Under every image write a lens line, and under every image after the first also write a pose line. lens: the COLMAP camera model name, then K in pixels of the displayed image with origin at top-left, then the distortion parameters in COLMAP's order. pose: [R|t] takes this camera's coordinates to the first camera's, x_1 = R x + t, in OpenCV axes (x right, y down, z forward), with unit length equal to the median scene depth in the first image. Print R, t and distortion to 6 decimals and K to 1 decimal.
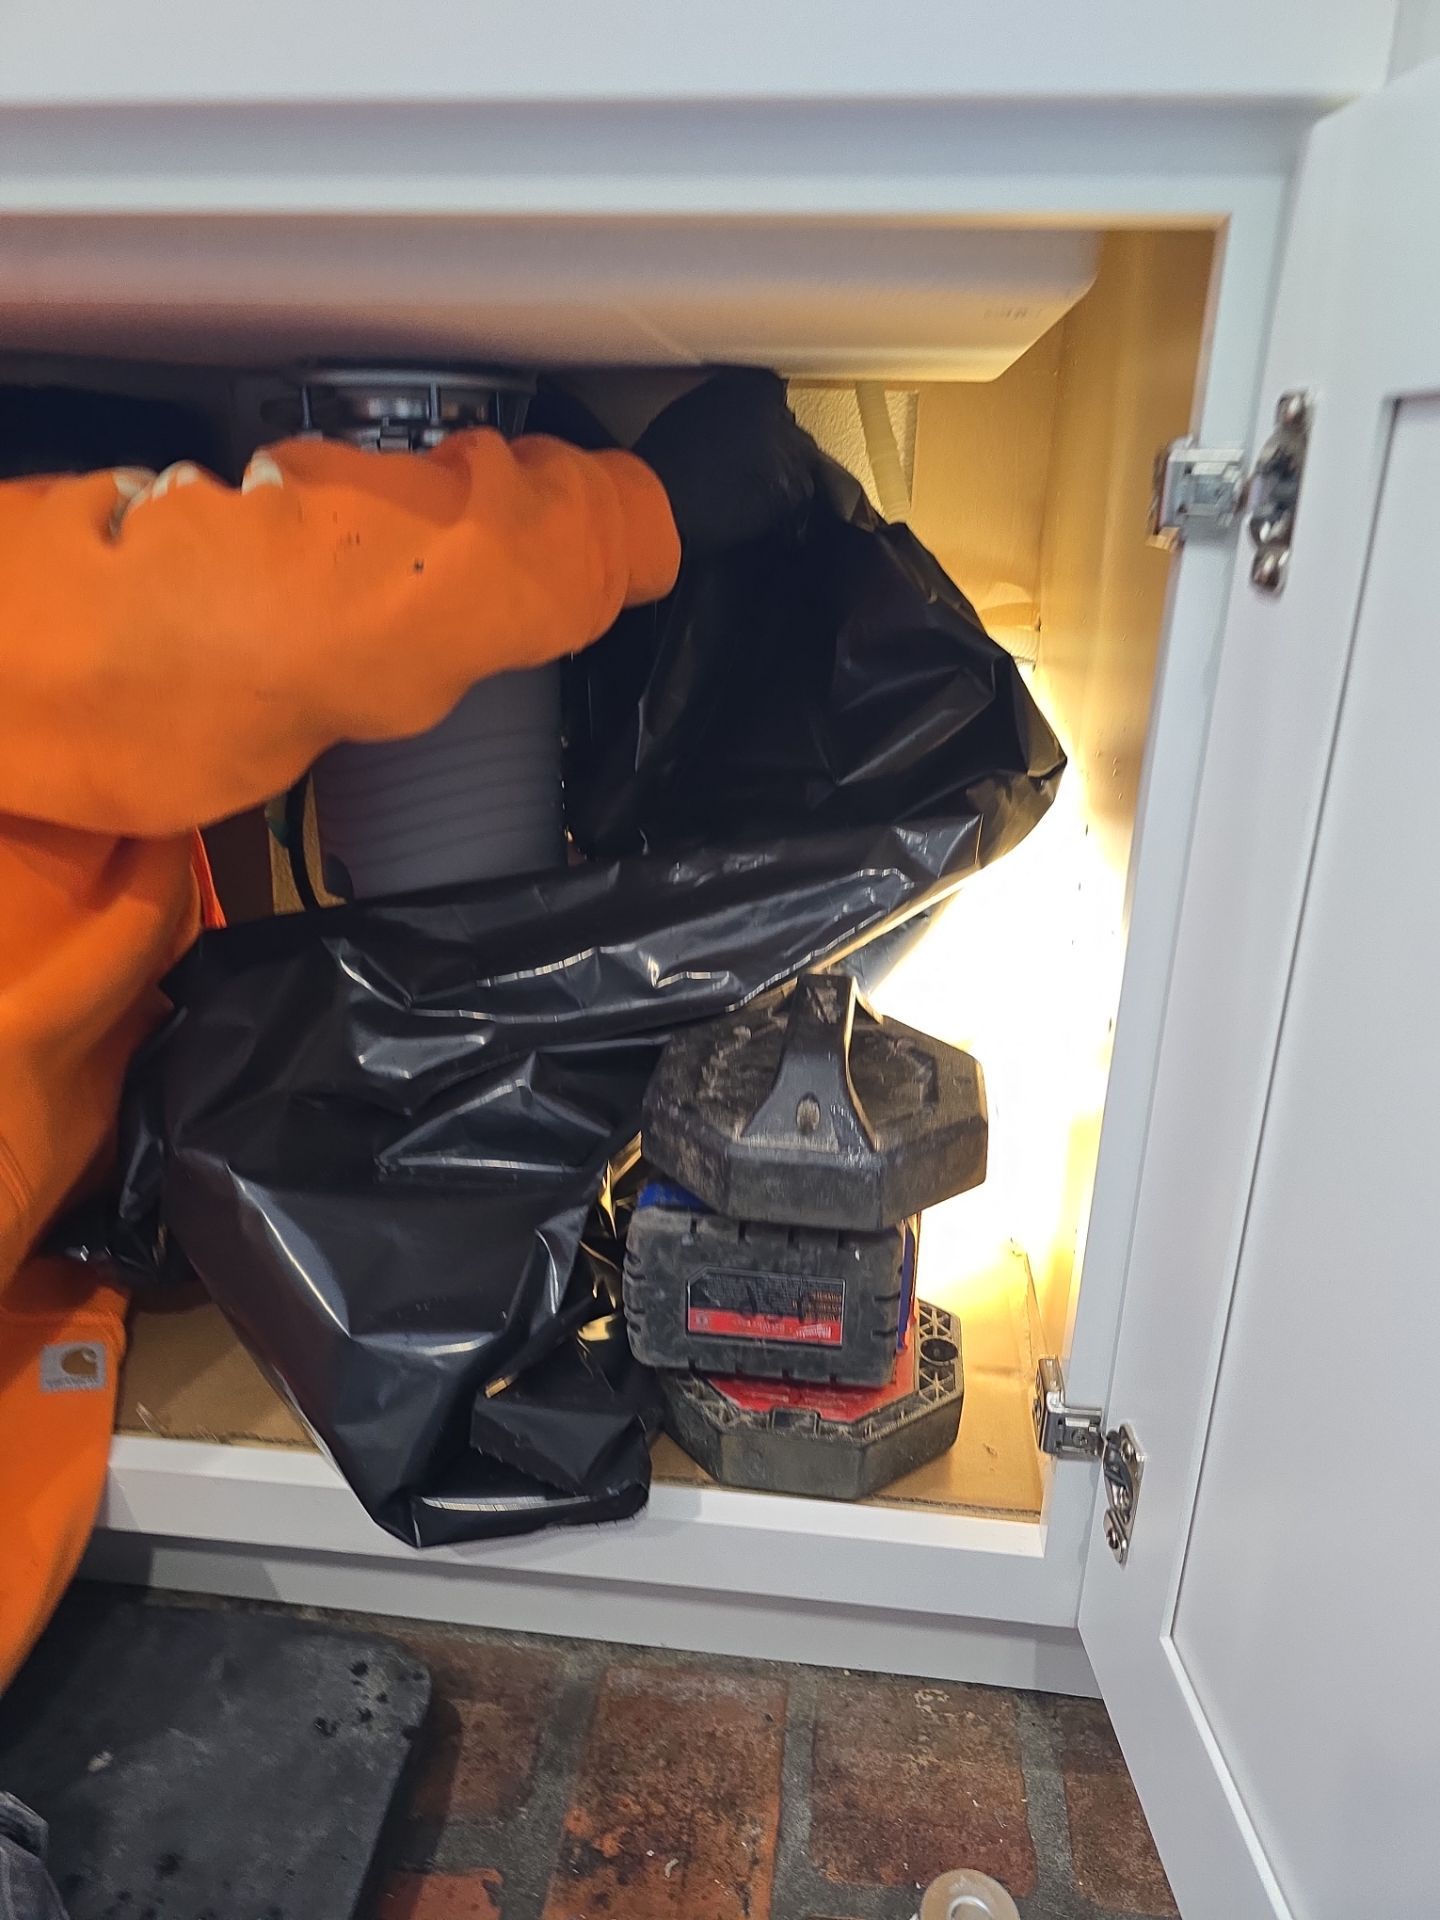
lens RADIAL K [[1305.3, 0, 749.6], [0, 1305.3, 952.0], [0, 0, 1]] dist [0.034893, -0.035764]
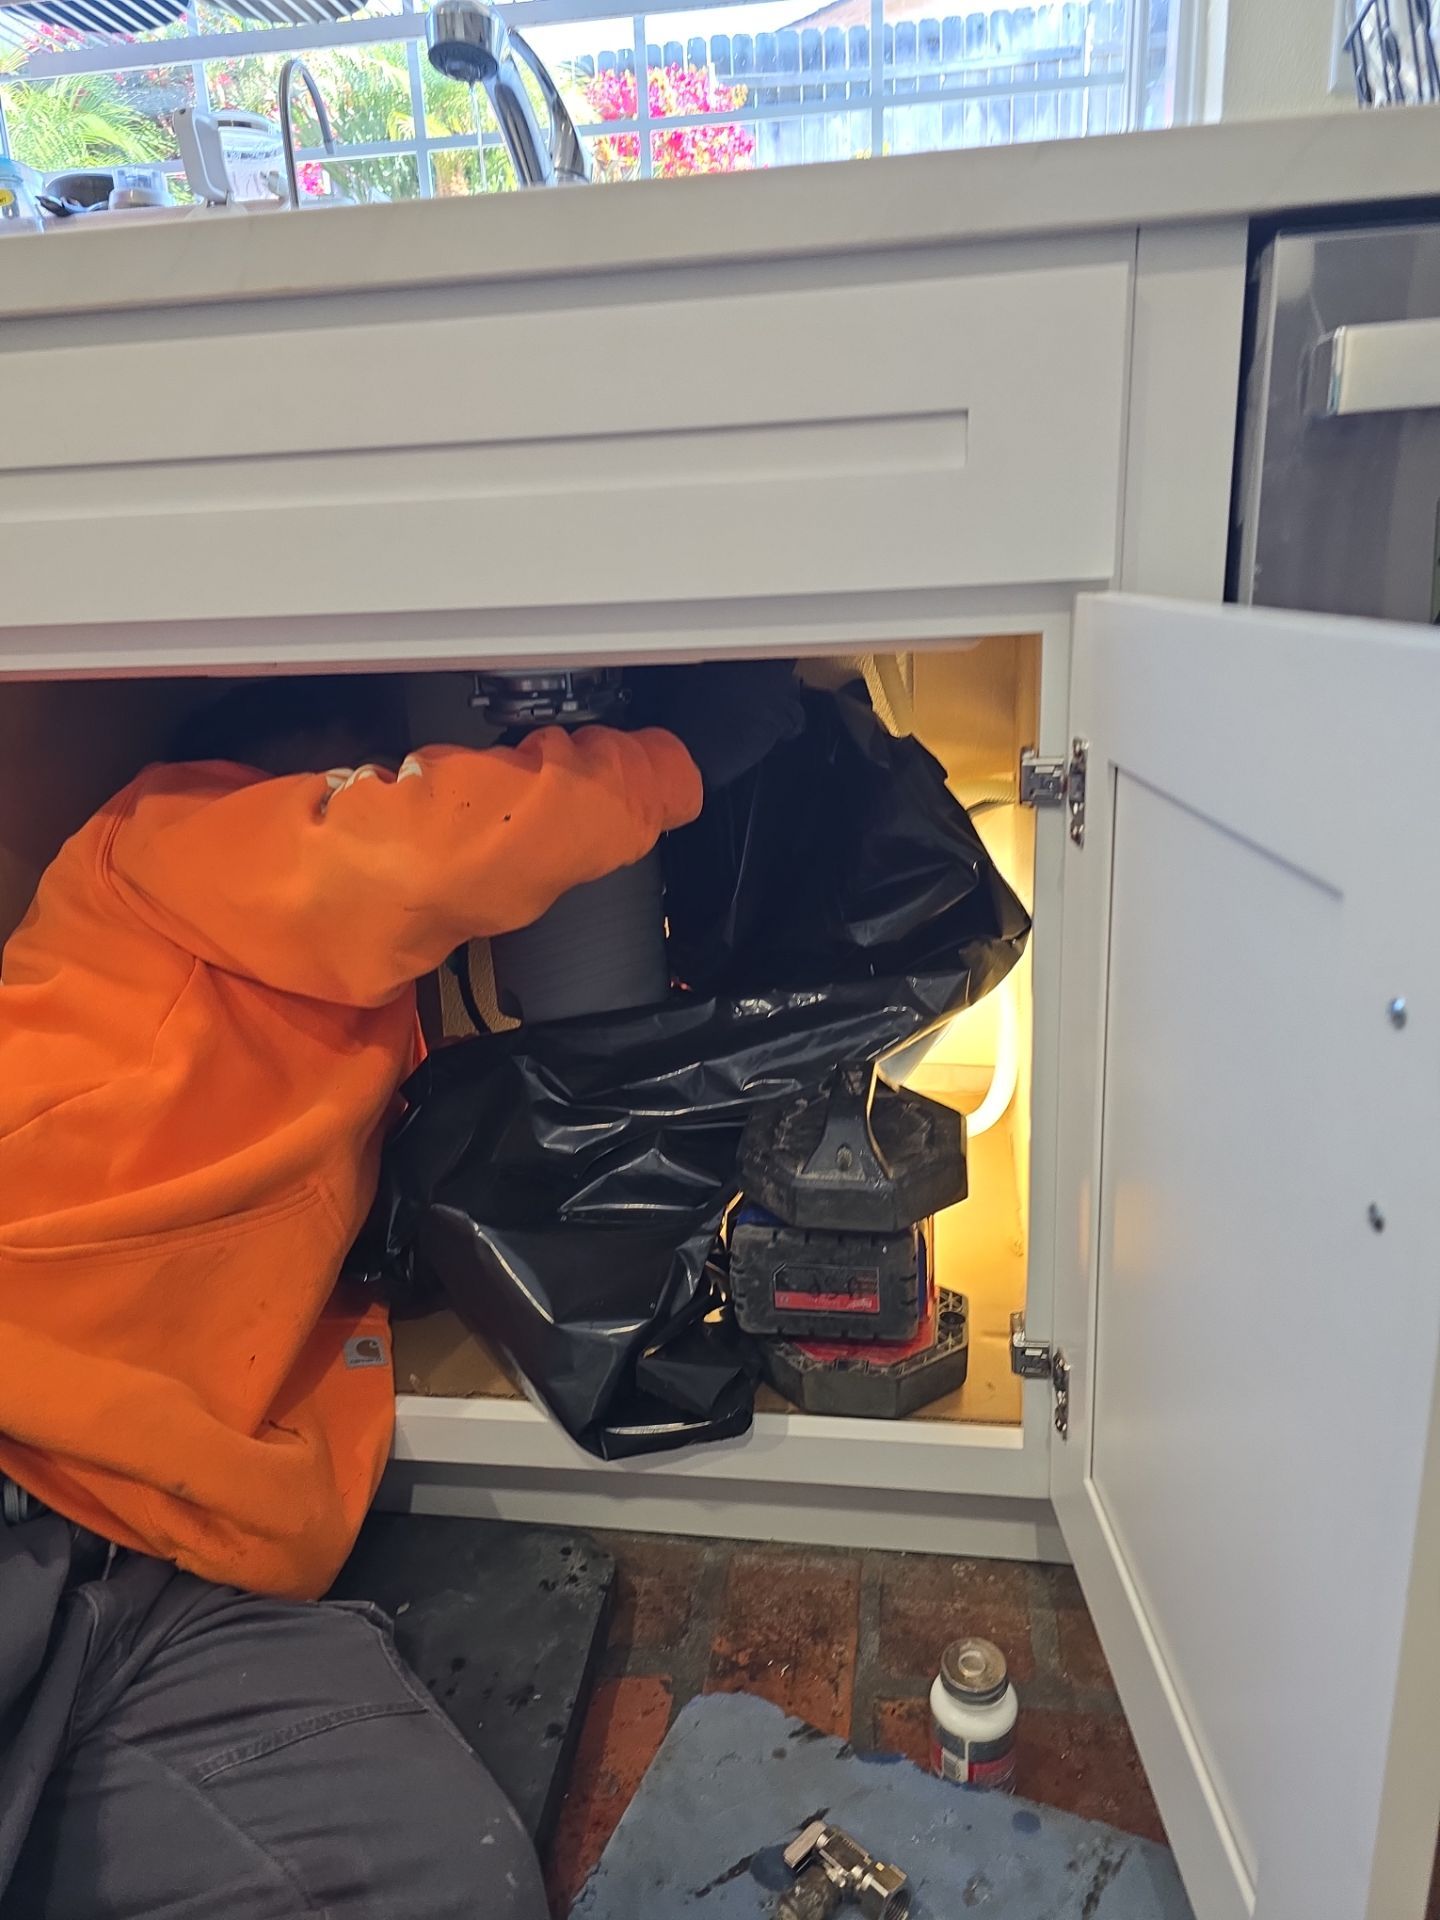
lens RADIAL K [[1316.5, 0, 742.3], [0, 1316.5, 970.4], [0, 0, 1]] dist [0.039215, -0.002491]
pose [[0.996057, -0.057861, -0.067246, 0.037881], [0.056384, 0.998129, -0.023656, -0.058018], [0.068489, 0.019771, 0.997456, -0.499103]]
